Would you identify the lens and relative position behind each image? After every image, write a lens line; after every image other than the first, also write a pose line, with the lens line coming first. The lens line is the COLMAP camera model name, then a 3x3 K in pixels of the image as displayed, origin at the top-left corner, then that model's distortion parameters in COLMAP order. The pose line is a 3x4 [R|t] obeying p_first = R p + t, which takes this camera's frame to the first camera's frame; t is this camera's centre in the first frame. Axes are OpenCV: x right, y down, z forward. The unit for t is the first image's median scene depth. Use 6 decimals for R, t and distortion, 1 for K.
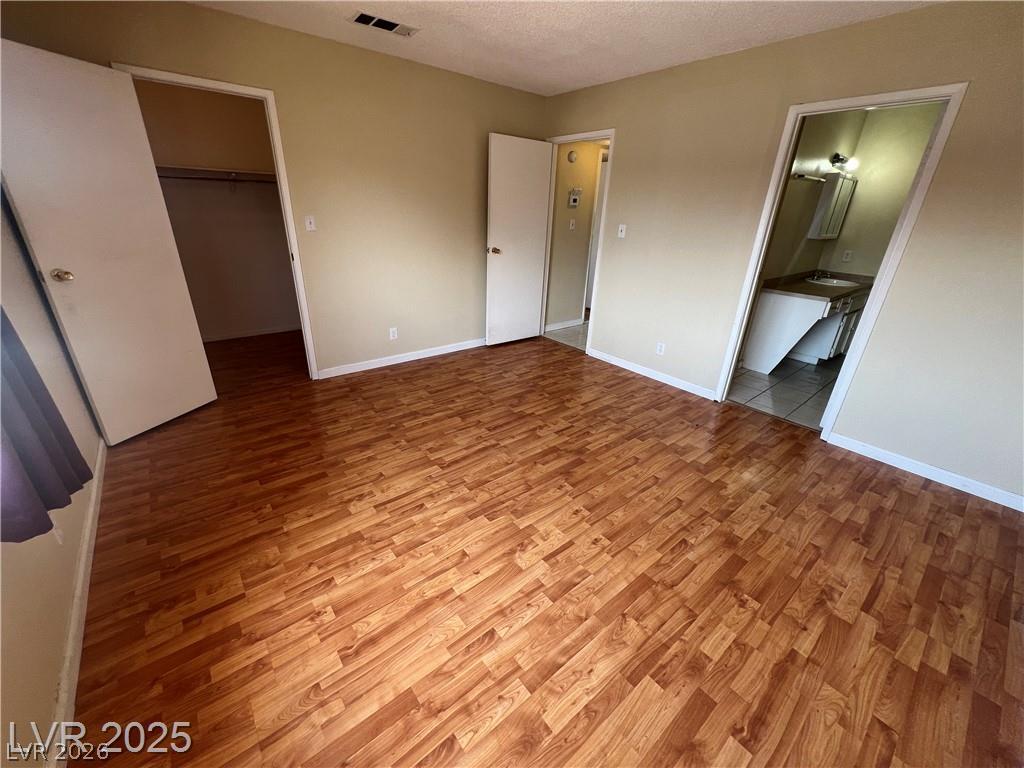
lens RADIAL K [[405.6, 0, 507.2], [0, 405.6, 380.6], [0, 0, 1]] dist [-0.001439, -0.000230]
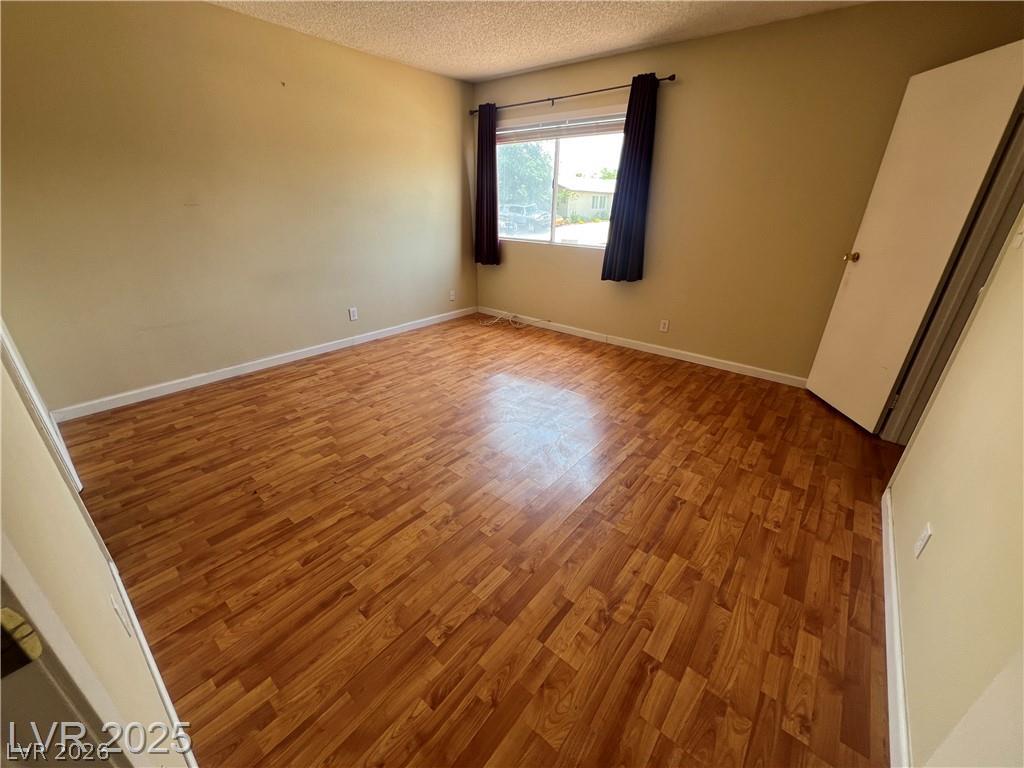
lens RADIAL K [[410.2, 0, 514.9], [0, 410.2, 383.9], [0, 0, 1]] dist [-0.004447, 0.000758]
pose [[-0.974280, 0.039647, -0.221827, 0.232556], [-0.134976, 0.685594, 0.715362, -0.651640], [0.180445, 0.726904, -0.662609, 1.653851]]
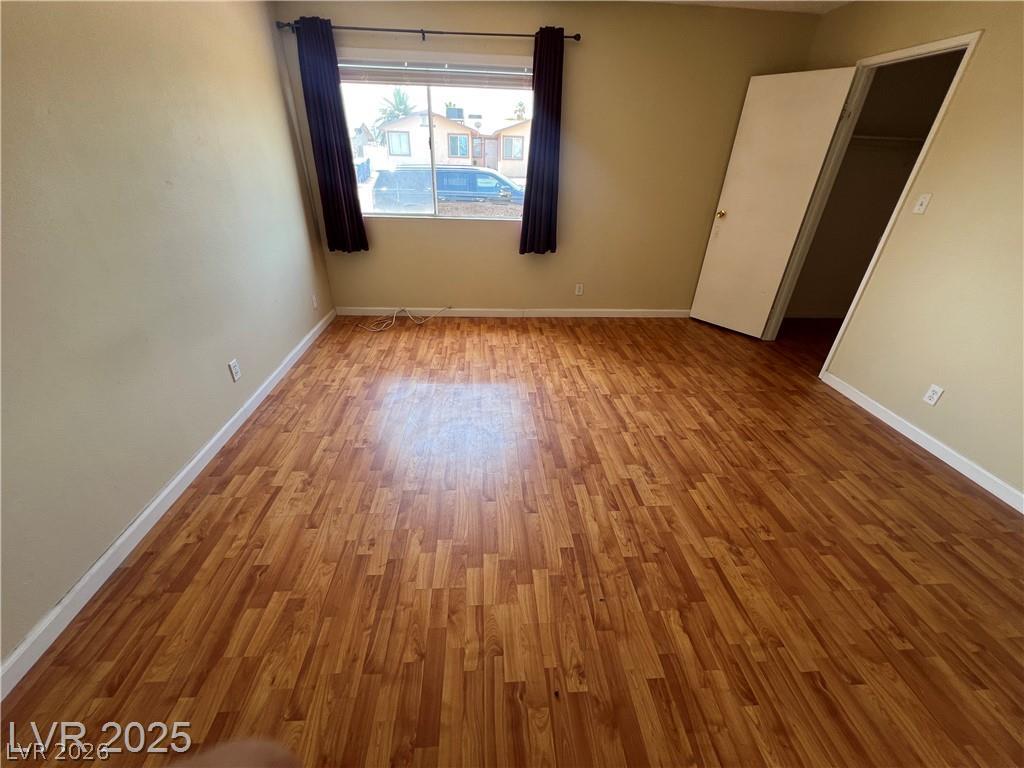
lens RADIAL K [[410.2, 0, 515.1], [0, 410.2, 381.5], [0, 0, 1]] dist [-0.004447, 0.000758]
pose [[-0.560078, 0.353286, -0.749334, 0.822868], [-0.372352, 0.700649, 0.608641, -0.418219], [0.740045, 0.619903, -0.260871, 1.045717]]
